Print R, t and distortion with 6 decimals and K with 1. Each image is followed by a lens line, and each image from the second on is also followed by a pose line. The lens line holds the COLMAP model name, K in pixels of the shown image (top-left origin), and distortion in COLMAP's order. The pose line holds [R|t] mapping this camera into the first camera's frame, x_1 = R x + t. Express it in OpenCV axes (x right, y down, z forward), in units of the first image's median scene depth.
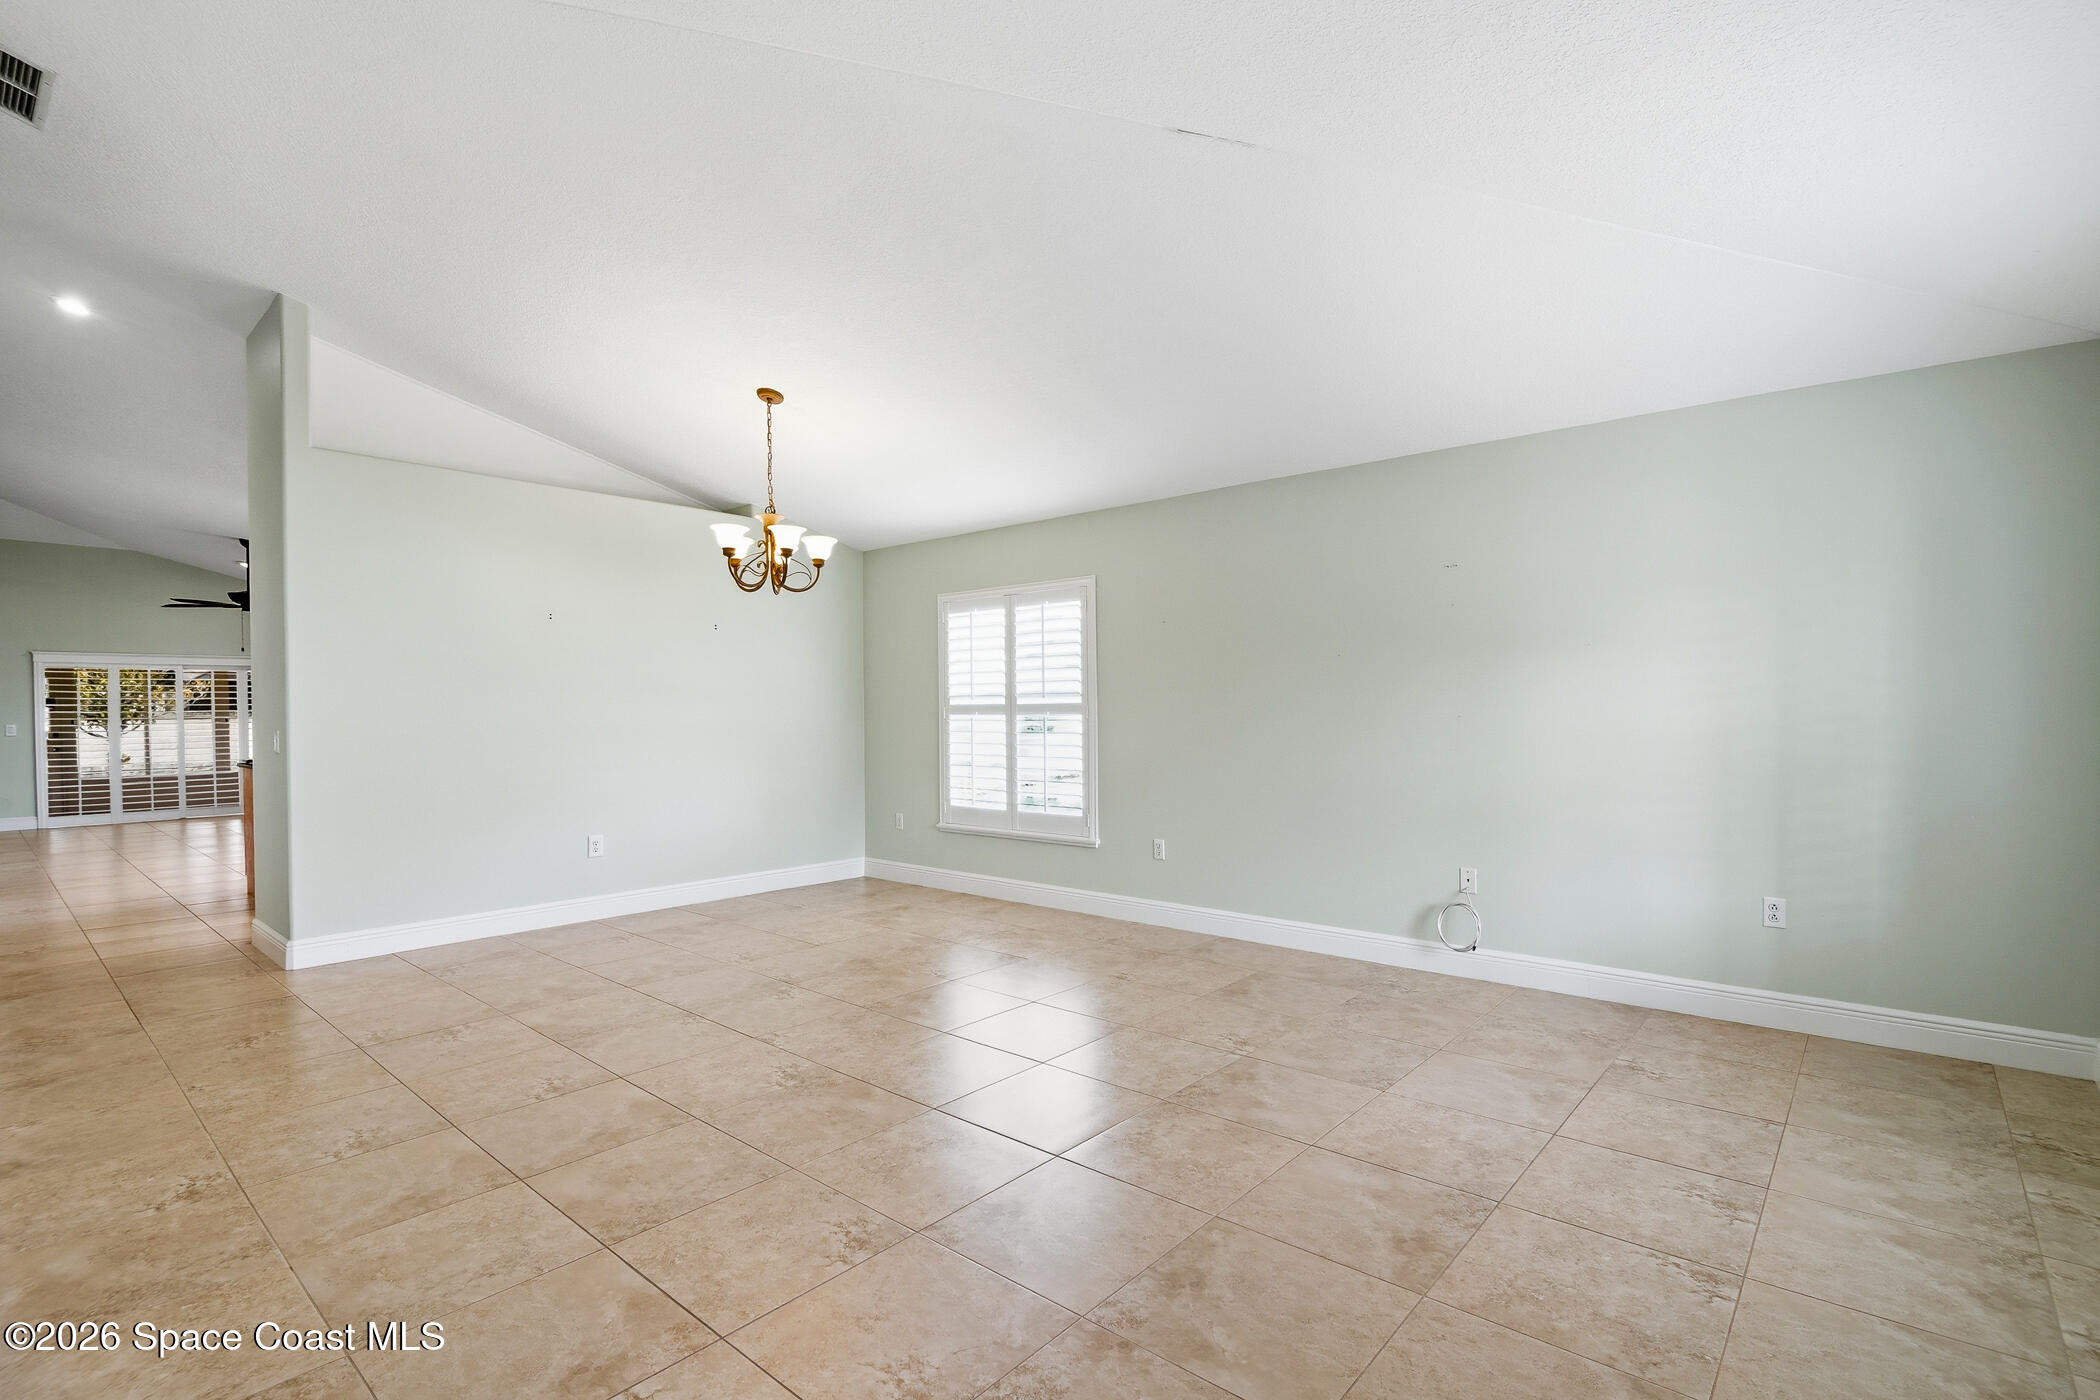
lens RADIAL K [[977.2, 0, 1050.0], [0, 977.2, 700.0], [0, 0, 1]] dist [-0.027795, -0.000569]
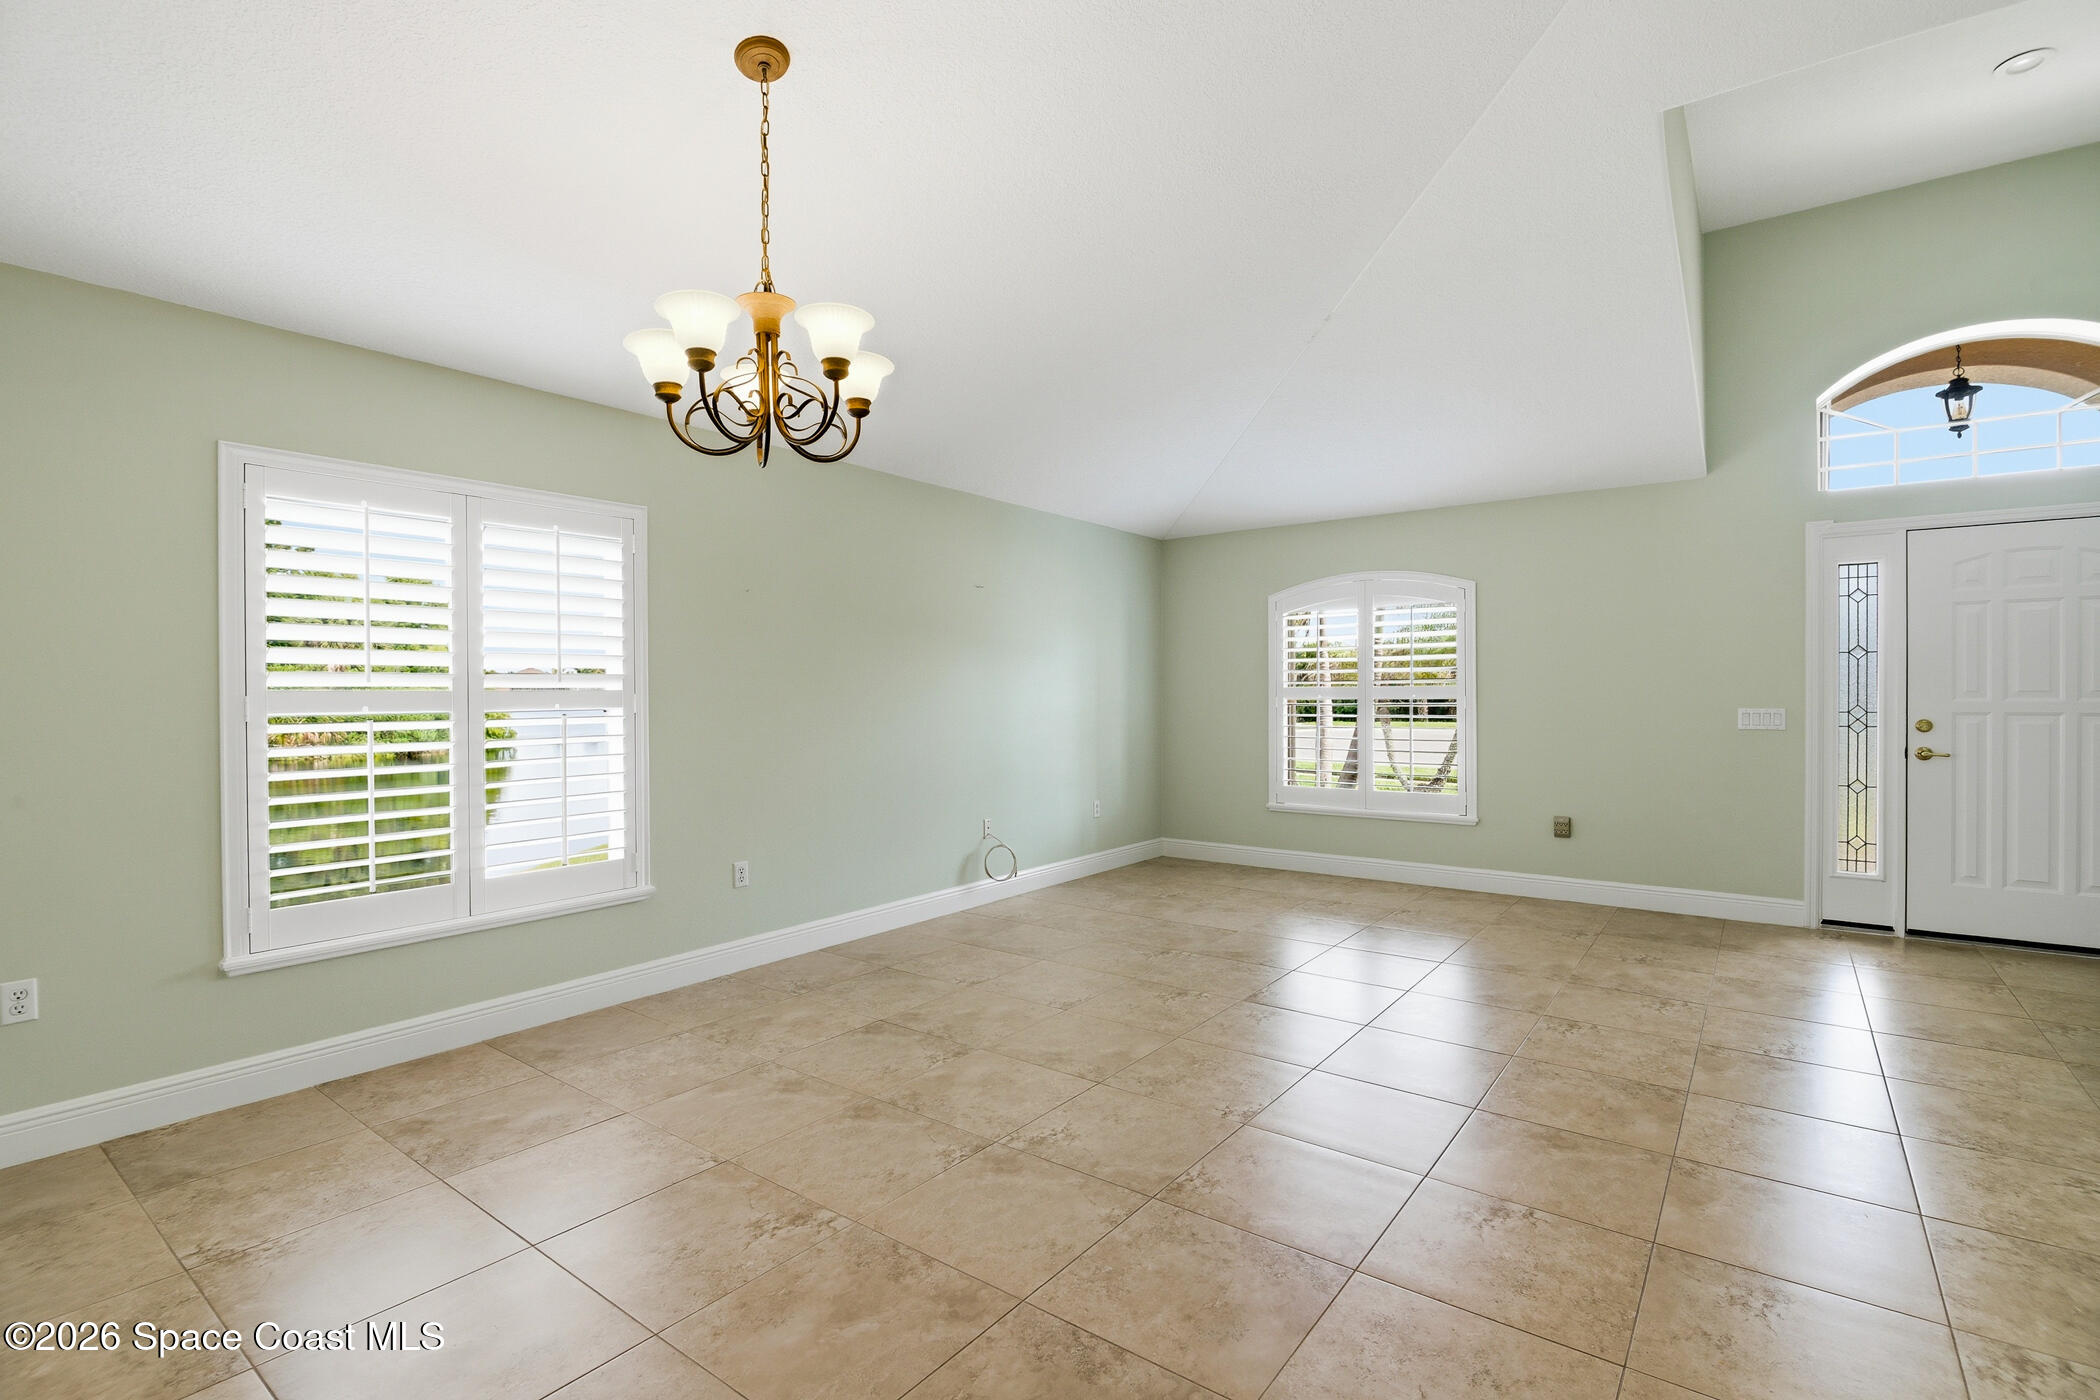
lens RADIAL K [[973.8, 0, 1062.5], [0, 973.8, 691.4], [0, 0, 1]] dist [-0.011114, -0.004877]
pose [[-0.078984, 0.005062, 0.996863, -0.815042], [-0.001009, 0.999986, -0.005157, 0.008148], [-0.996875, -0.001414, -0.078978, 0.927091]]
